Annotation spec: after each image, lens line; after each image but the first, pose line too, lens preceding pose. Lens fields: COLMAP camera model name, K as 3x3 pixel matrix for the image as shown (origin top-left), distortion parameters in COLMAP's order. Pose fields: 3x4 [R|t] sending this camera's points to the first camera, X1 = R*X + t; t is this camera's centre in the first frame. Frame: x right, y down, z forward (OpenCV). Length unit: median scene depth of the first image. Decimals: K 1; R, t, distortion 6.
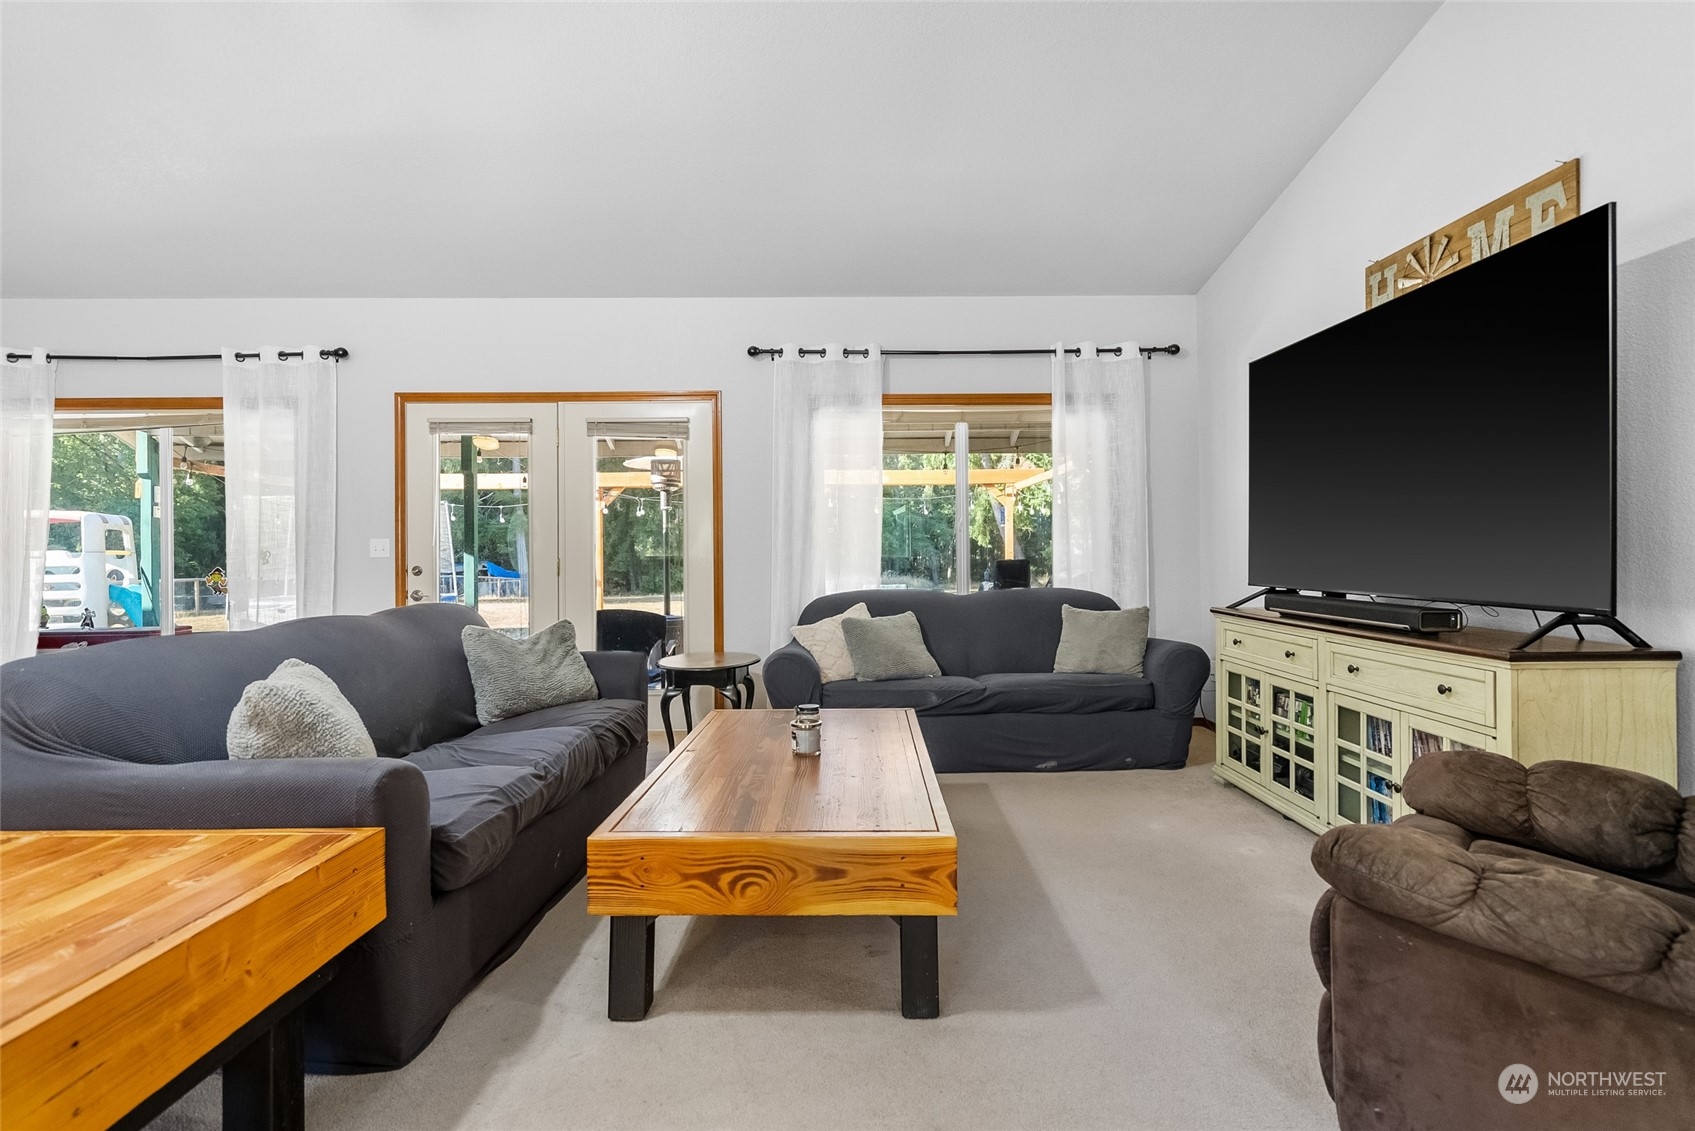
lens RADIAL K [[845.0, 0, 854.5], [0, 845.0, 543.7], [0, 0, 1]] dist [0.001634, 0.003482]
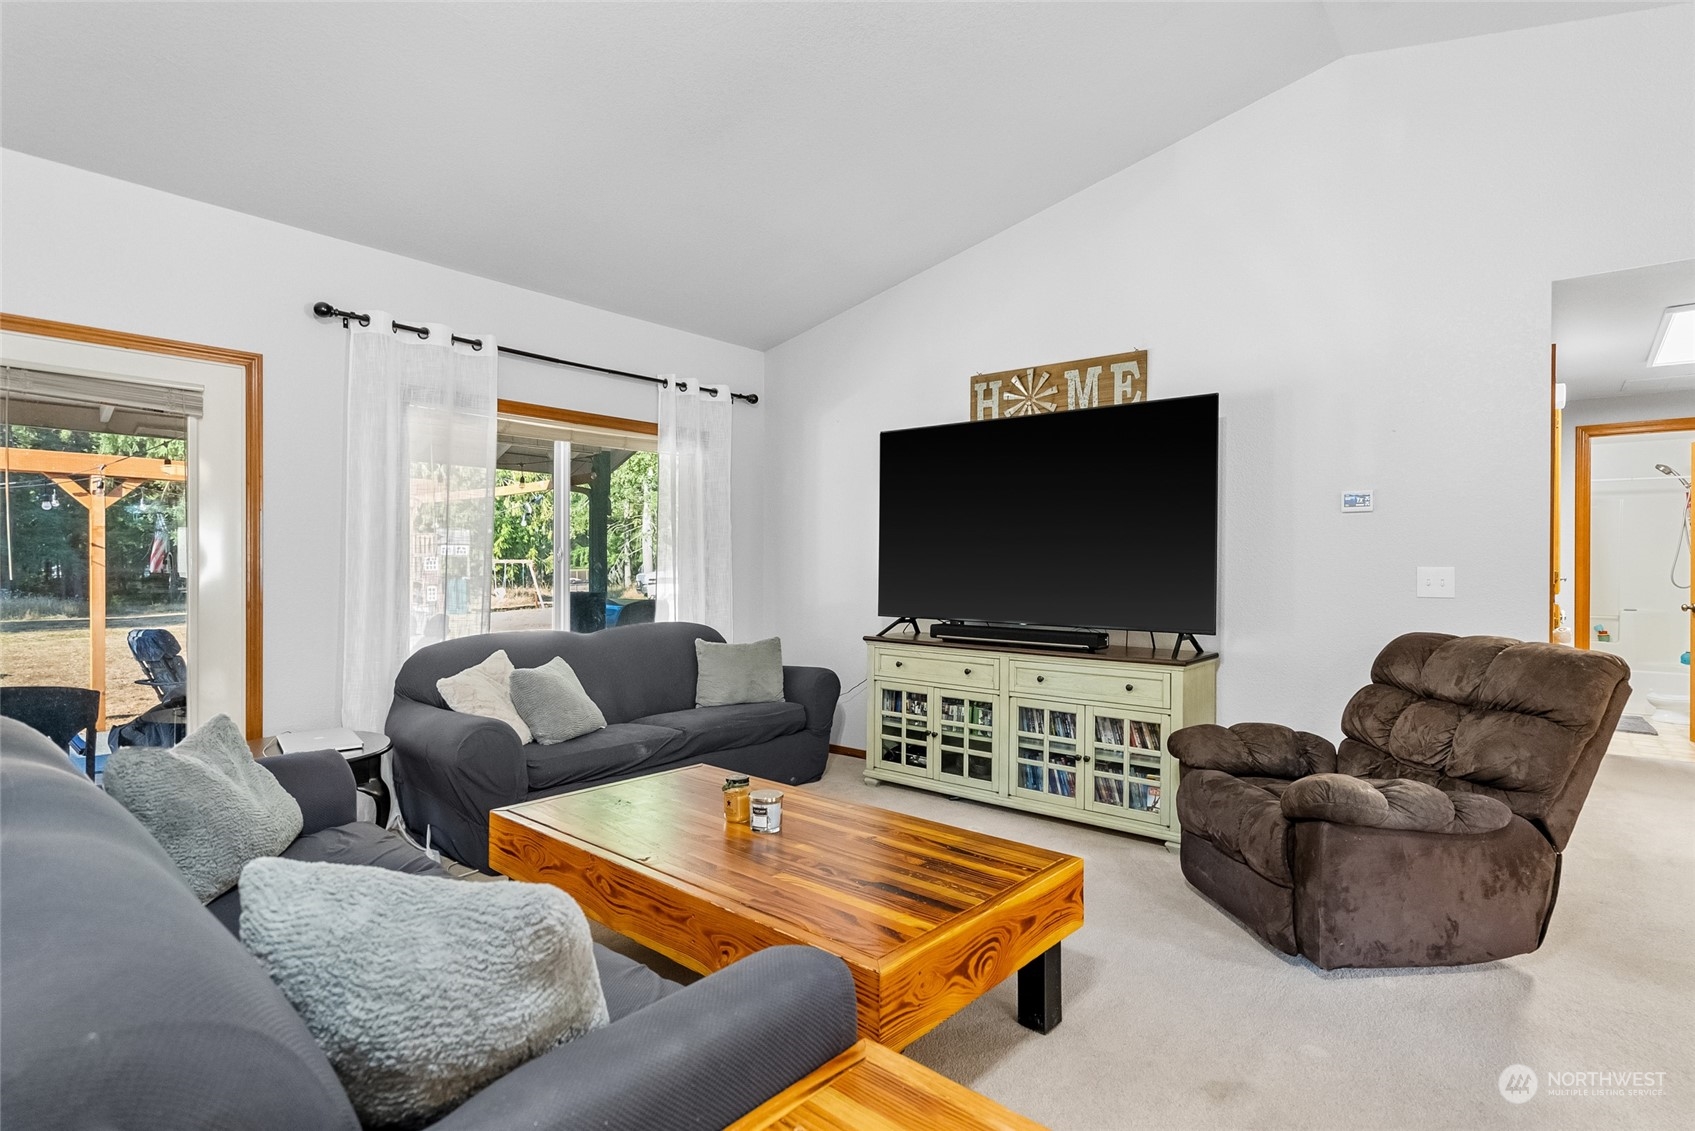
lens RADIAL K [[845.0, 0, 857.5], [0, 845.0, 567.1], [0, 0, 1]] dist [0.001634, 0.003482]
pose [[0.653464, 0.007675, 0.756919, -0.483625], [-0.016586, 0.999854, 0.004181, -0.026262], [-0.756776, -0.015286, 0.653495, 0.242476]]
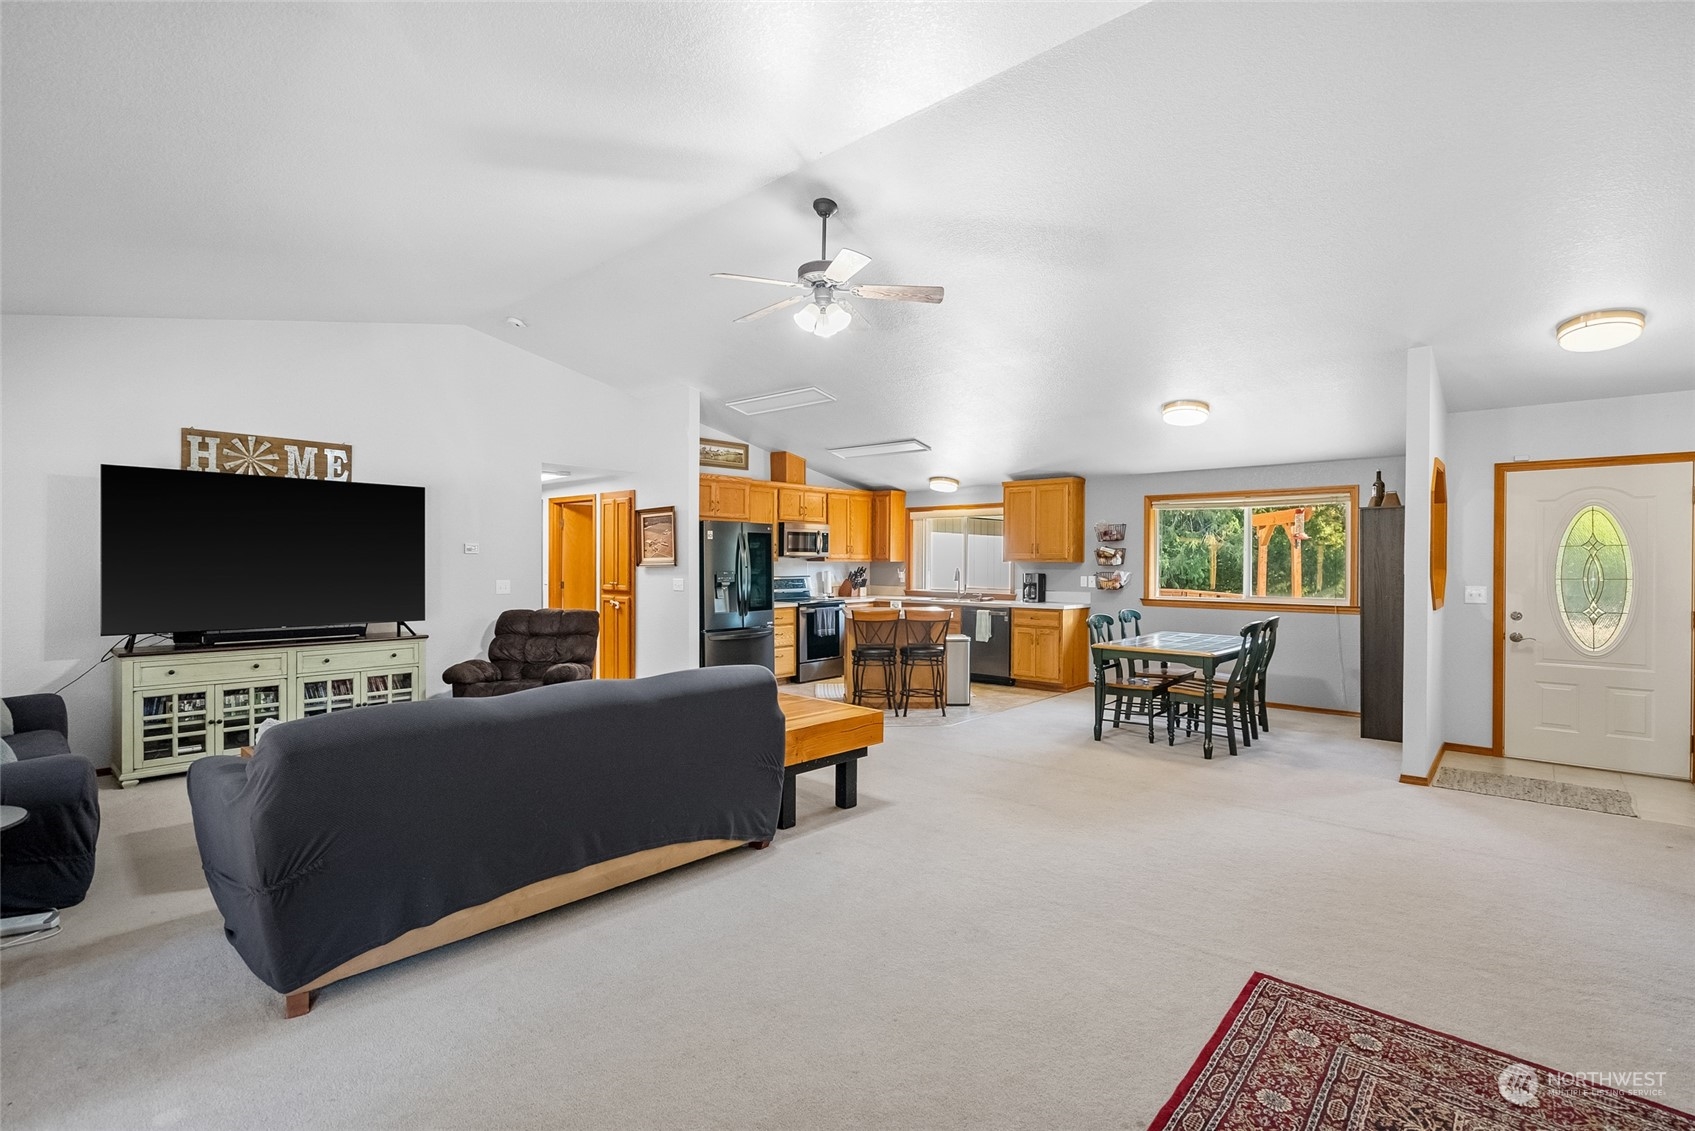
lens RADIAL K [[771.6, 0, 852.1], [0, 771.6, 564.7], [0, 0, 1]] dist [-0.010552, 0.004331]
pose [[-0.728573, 0.002478, 0.684963, -1.216159], [-0.003892, 0.999962, -0.007757, -0.057536], [-0.684957, -0.008318, -0.728536, 1.105893]]
